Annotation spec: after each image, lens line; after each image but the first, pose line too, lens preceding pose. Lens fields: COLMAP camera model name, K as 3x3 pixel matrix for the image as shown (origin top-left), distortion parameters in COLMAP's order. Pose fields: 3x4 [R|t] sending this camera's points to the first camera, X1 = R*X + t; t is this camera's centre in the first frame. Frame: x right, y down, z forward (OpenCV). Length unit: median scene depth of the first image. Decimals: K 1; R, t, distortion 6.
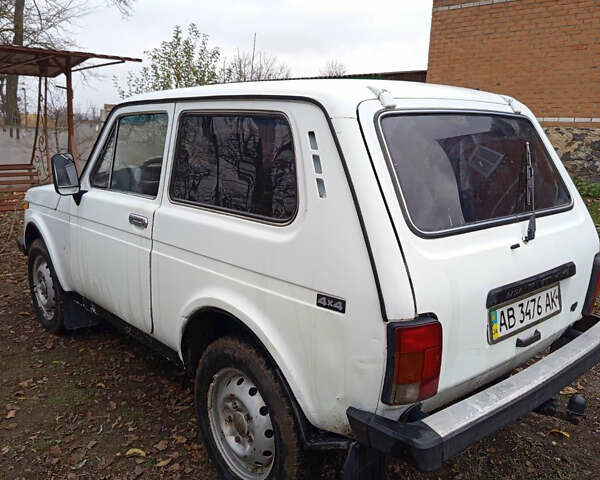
lens RADIAL K [[617.0, 0, 300.0], [0, 617.0, 240.0], [0, 0, 1]] dist [0.008362, 0.009833]
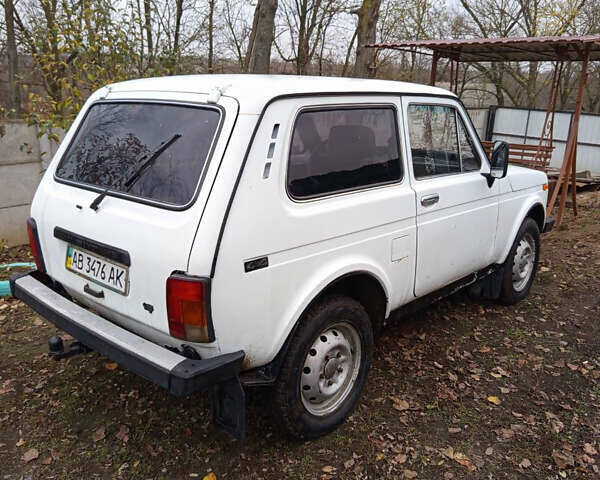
lens RADIAL K [[557.7, 0, 299.4], [0, 557.7, 232.8], [0, 0, 1]] dist [0.105026, -0.231629]
pose [[0.065940, 0.226163, -0.971855, 1.438231], [-0.212456, 0.954824, 0.207784, -0.261694], [0.974943, 0.192775, 0.111011, 1.248085]]
